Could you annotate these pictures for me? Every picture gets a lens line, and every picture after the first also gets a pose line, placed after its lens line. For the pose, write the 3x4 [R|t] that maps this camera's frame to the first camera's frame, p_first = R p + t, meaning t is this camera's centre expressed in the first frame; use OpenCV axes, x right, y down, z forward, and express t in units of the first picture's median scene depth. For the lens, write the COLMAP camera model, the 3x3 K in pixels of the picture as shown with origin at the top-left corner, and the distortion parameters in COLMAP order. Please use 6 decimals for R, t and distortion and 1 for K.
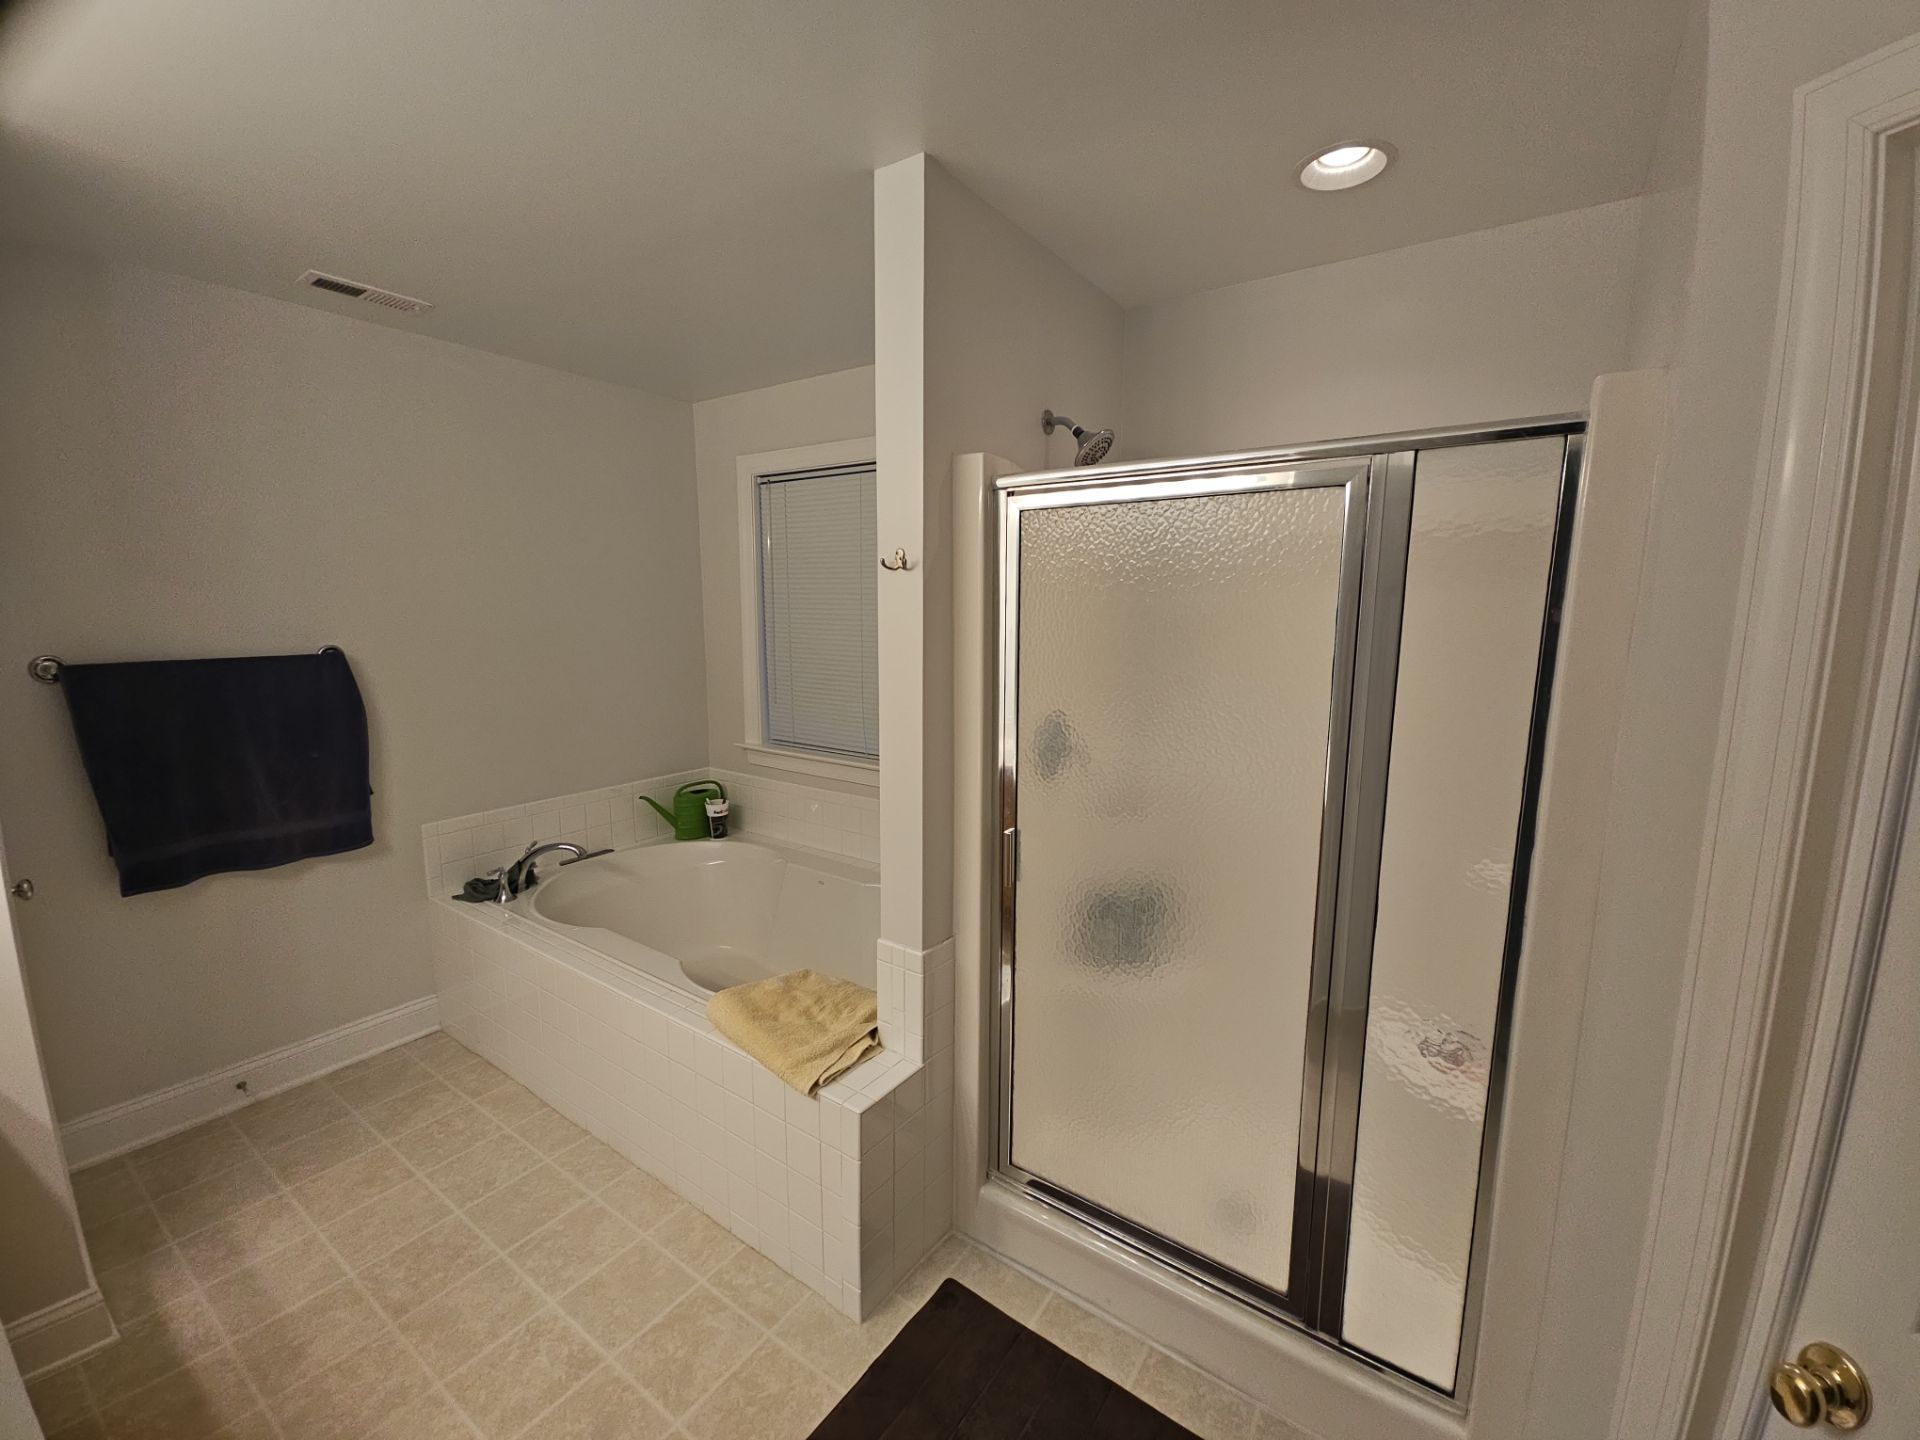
lens RADIAL K [[779.5, 0, 962.0], [0, 779.5, 715.0], [0, 0, 1]] dist [0.006643, -0.000756]
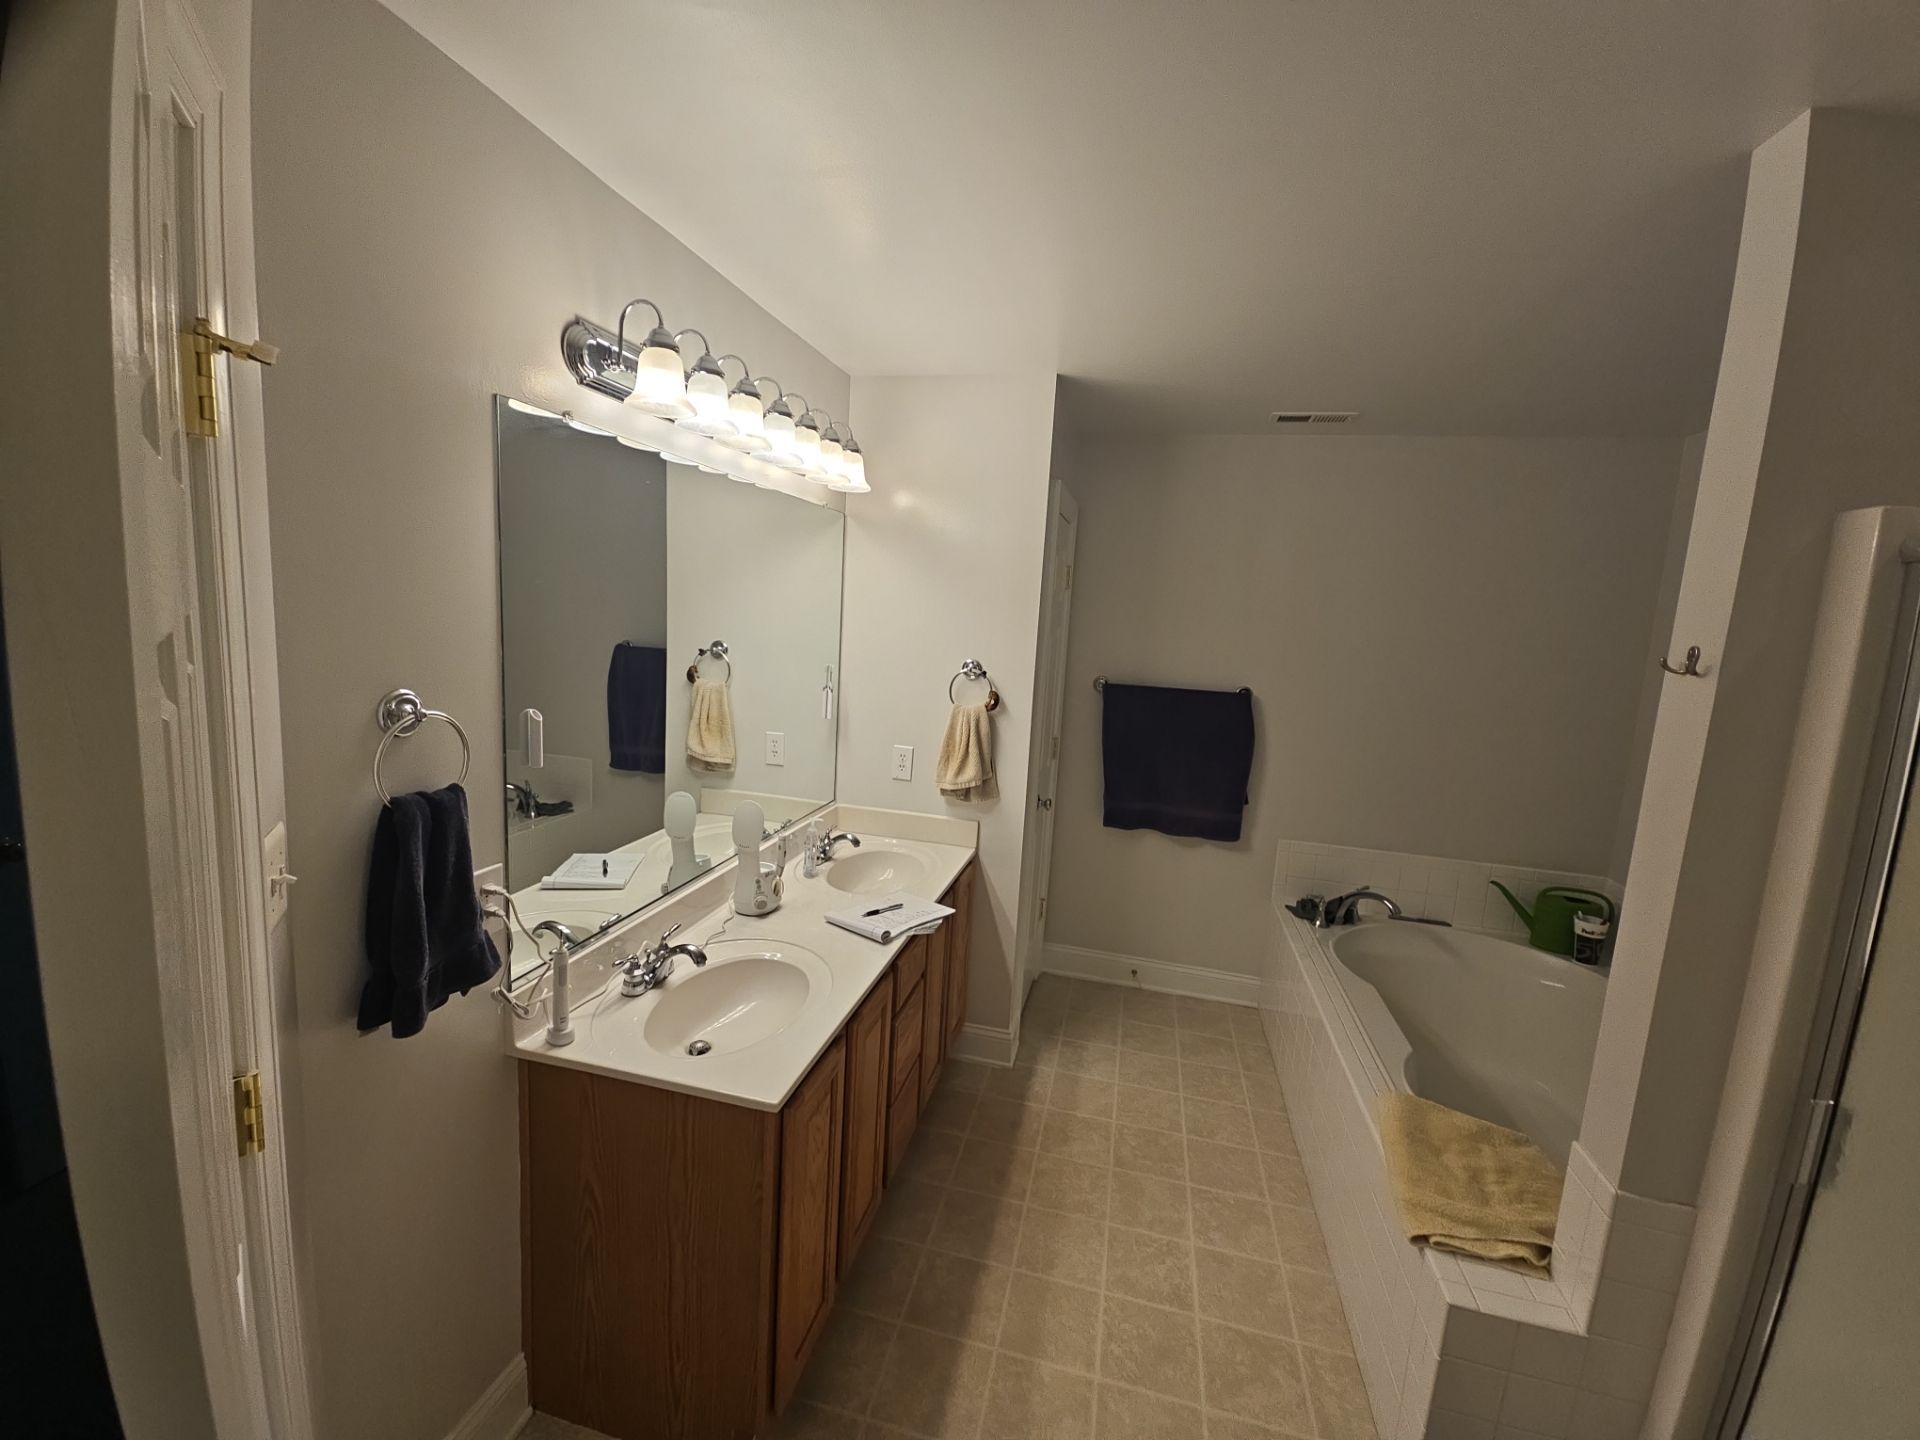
lens RADIAL K [[779.5, 0, 962.0], [0, 779.5, 715.0], [0, 0, 1]] dist [0.006643, -0.000756]
pose [[0.362030, 0.140631, -0.921497, 0.312330], [-0.189077, 0.979083, 0.075137, -0.065175], [0.912789, 0.147032, 0.381047, 0.085793]]
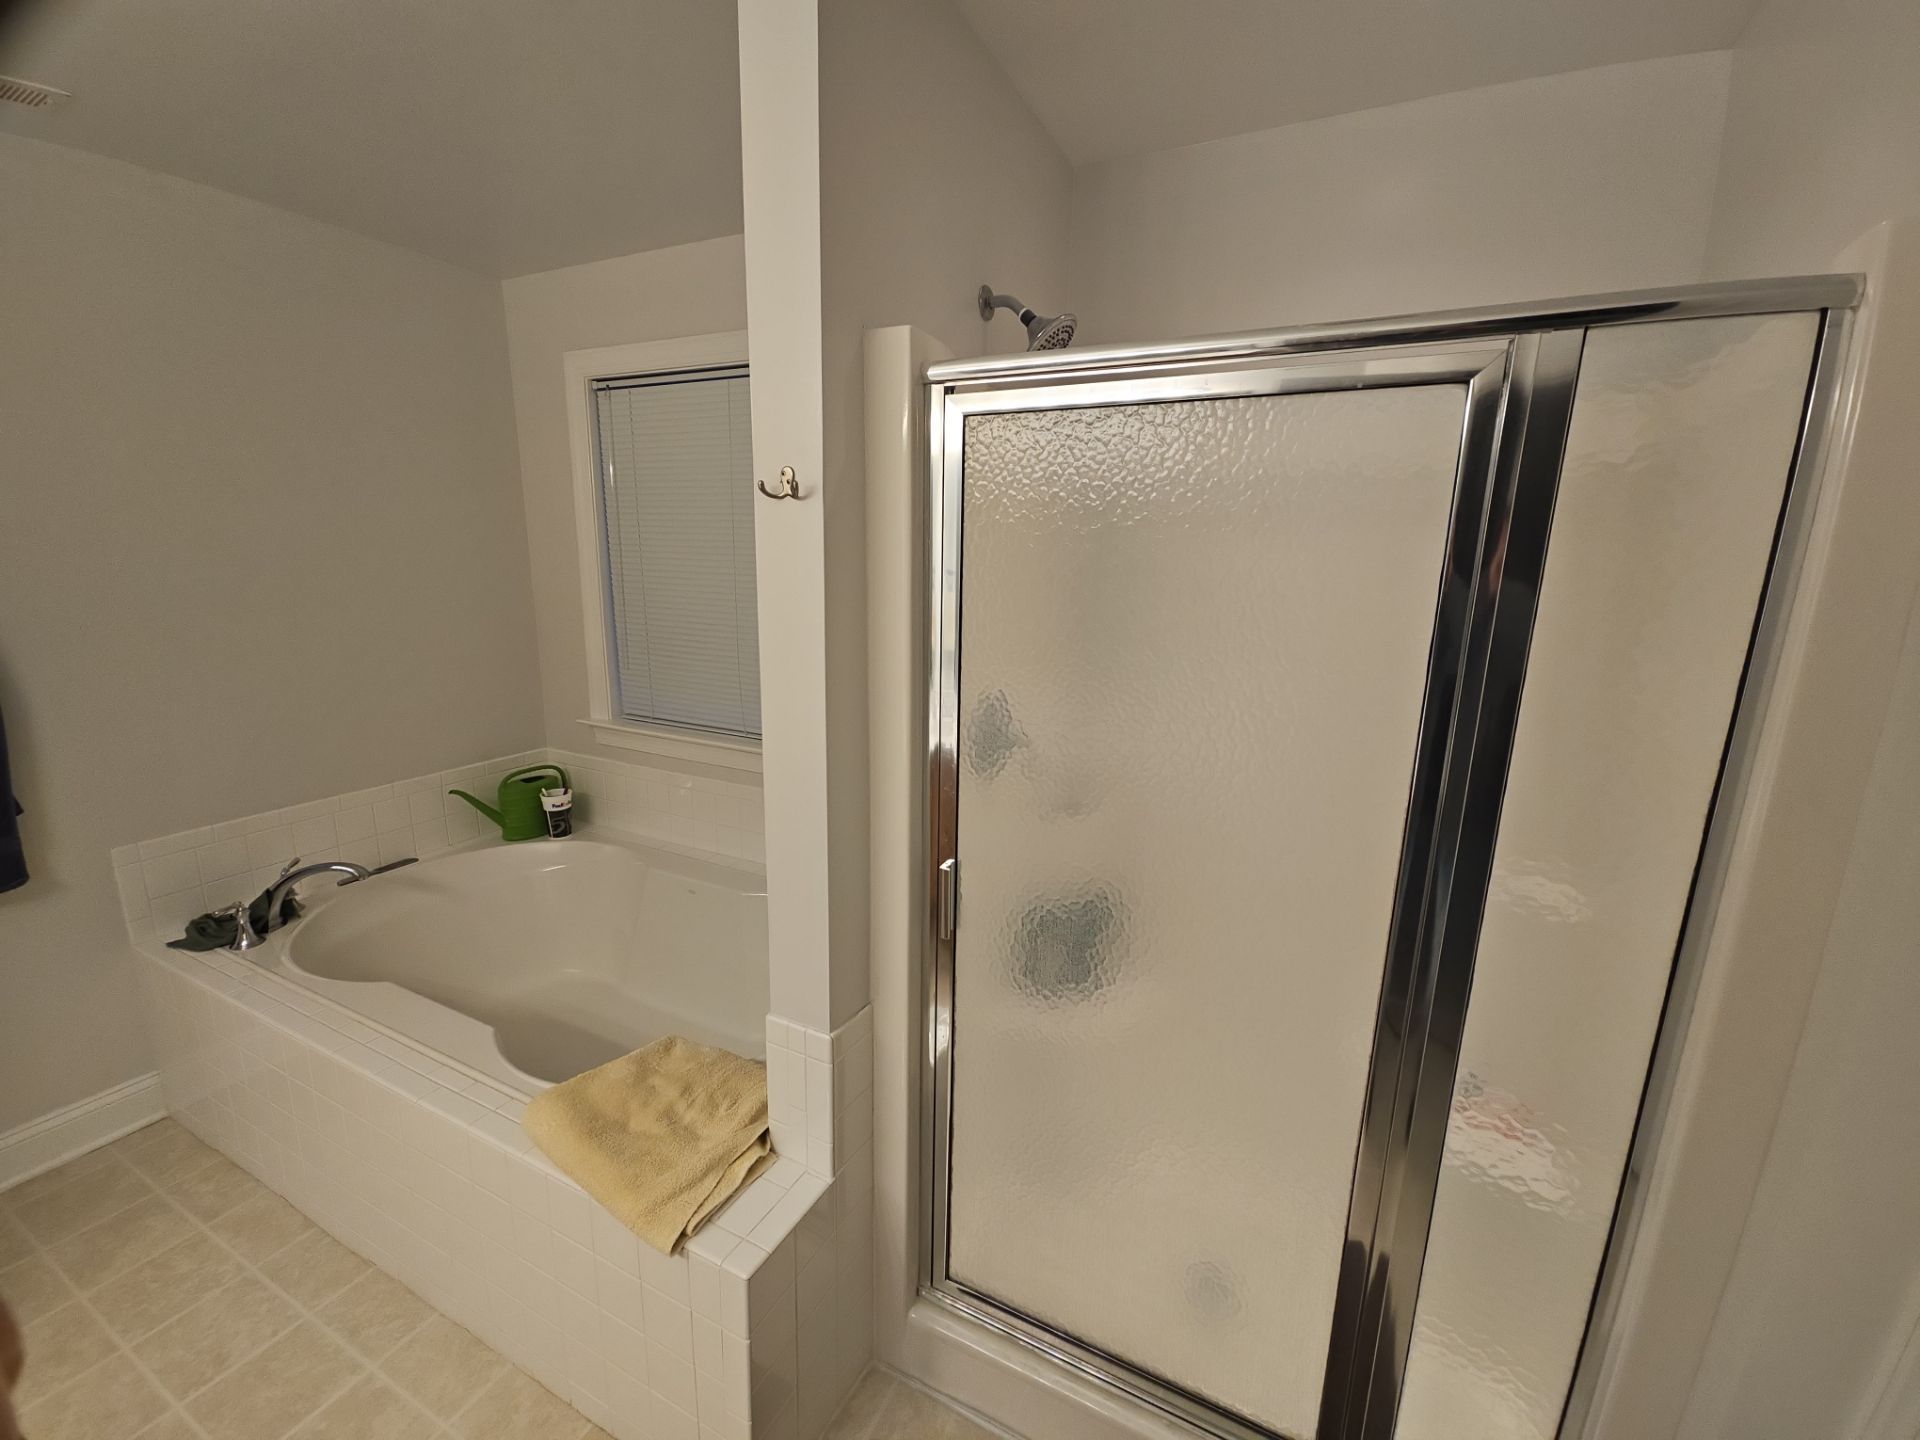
lens RADIAL K [[778.6, 0, 962.7], [0, 778.6, 714.4], [0, 0, 1]] dist [0.016306, -0.011434]
pose [[0.988917, -0.016338, 0.147565, -0.028532], [0.006347, 0.997670, 0.067927, -0.038643], [-0.148331, -0.066238, 0.986717, 0.258598]]
